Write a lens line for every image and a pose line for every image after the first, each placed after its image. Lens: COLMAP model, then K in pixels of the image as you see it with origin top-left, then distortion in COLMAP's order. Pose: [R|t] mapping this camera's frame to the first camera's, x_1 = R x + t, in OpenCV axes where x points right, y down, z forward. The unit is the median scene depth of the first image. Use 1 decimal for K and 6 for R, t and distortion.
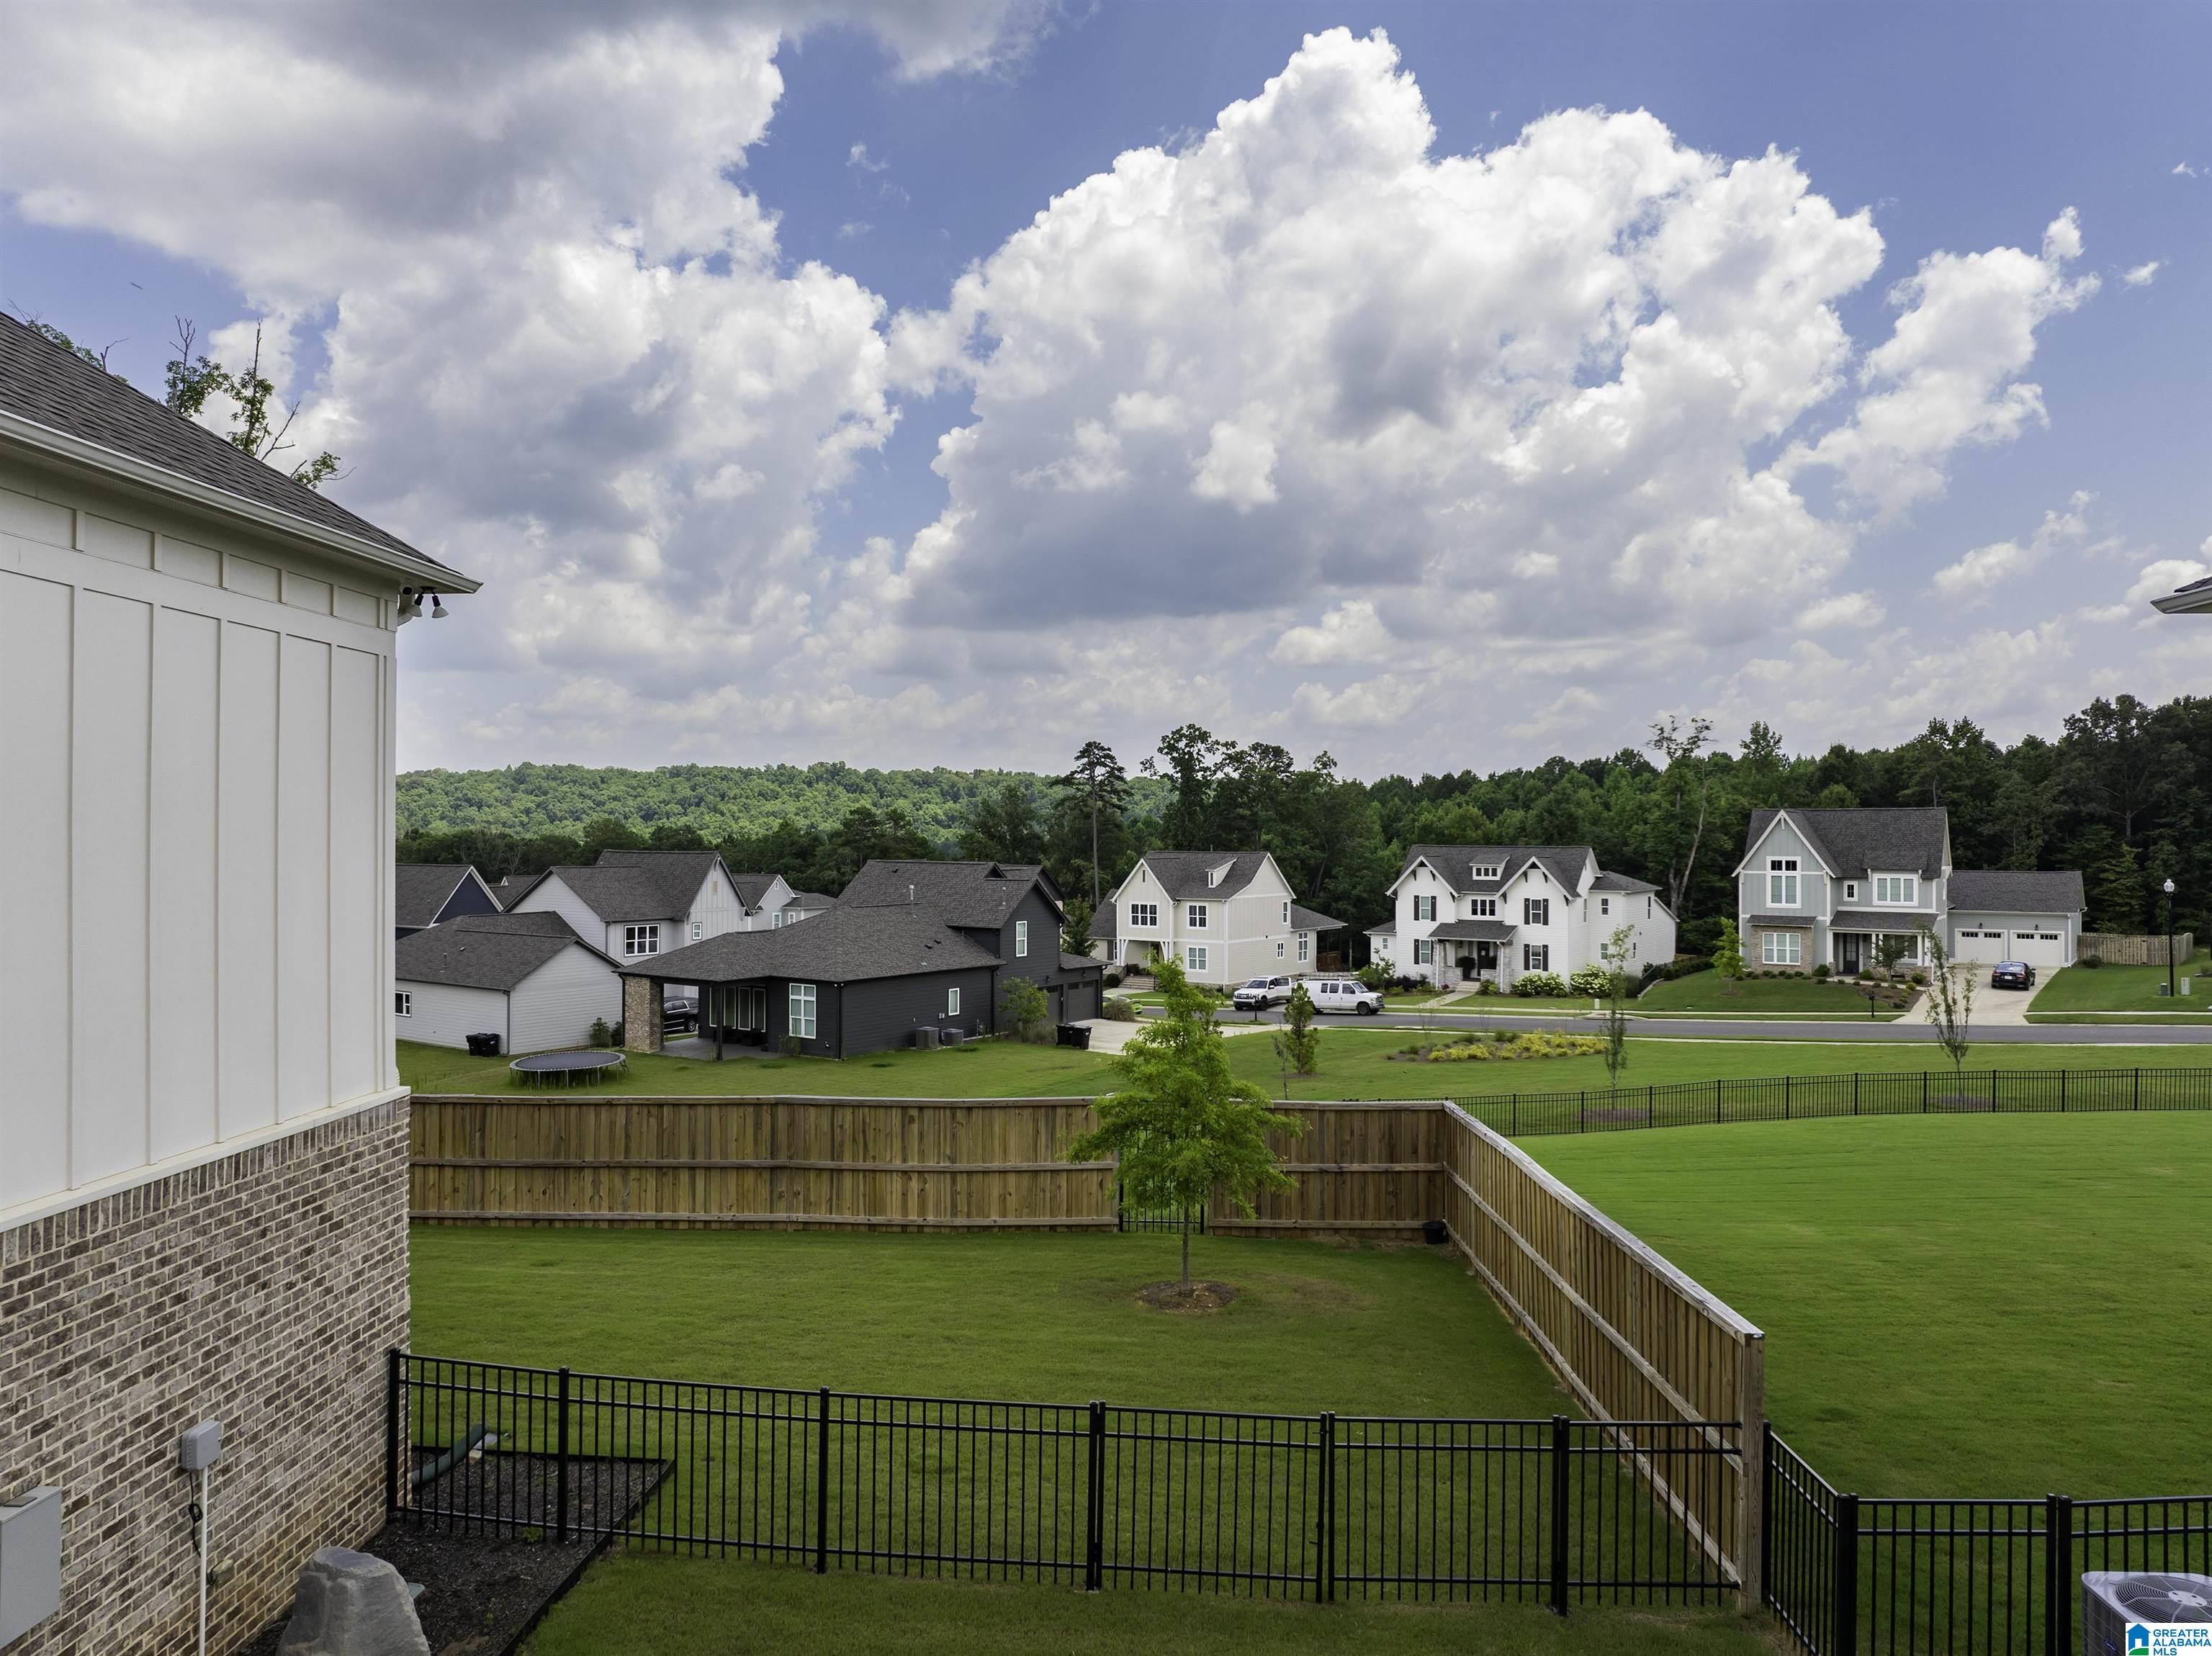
lens RADIAL K [[1563.7, 0, 1117.4], [0, 1563.7, 809.5], [0, 0, 1]] dist [-0.029148, 0.000599]
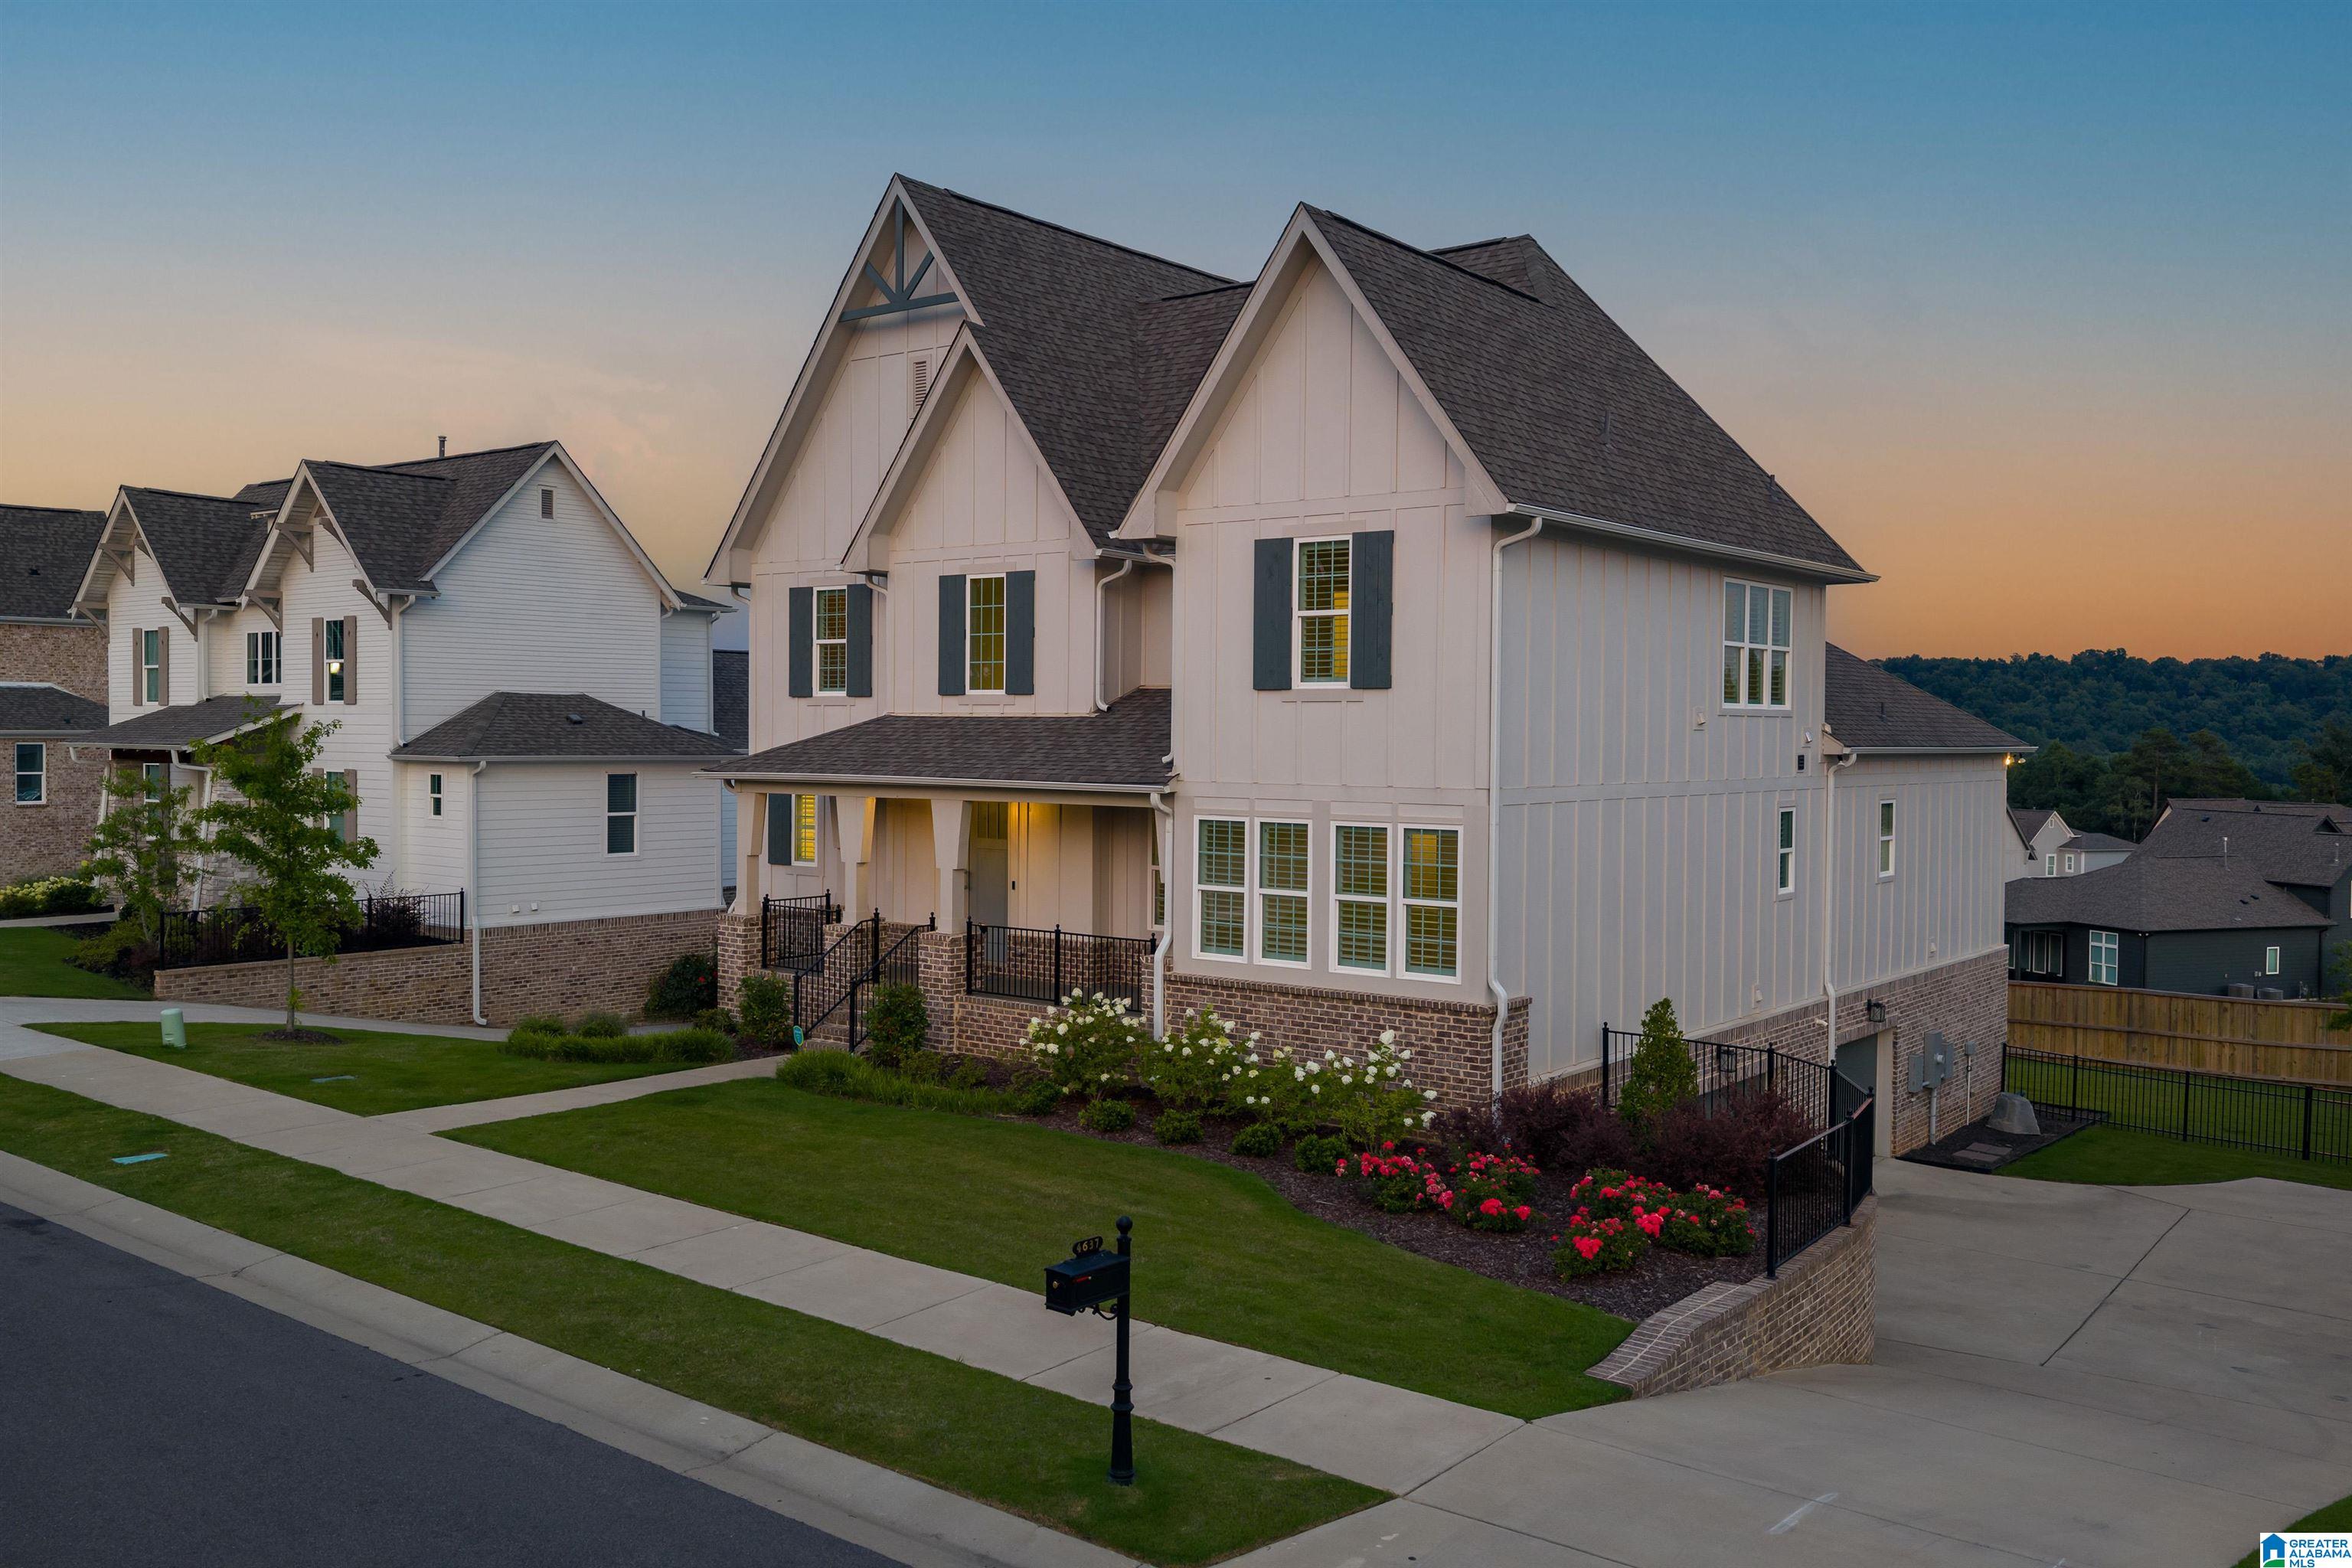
lens RADIAL K [[1922.0, 0, 1176.0], [0, 1922.0, 784.0], [0, 0, 1]] dist [0.010581, -0.014338]
pose [[0.808373, 0.019814, -0.588337, 0.033883], [0.002503, 0.999309, 0.037093, -0.023605], [0.588665, -0.031458, 0.807765, -0.266410]]
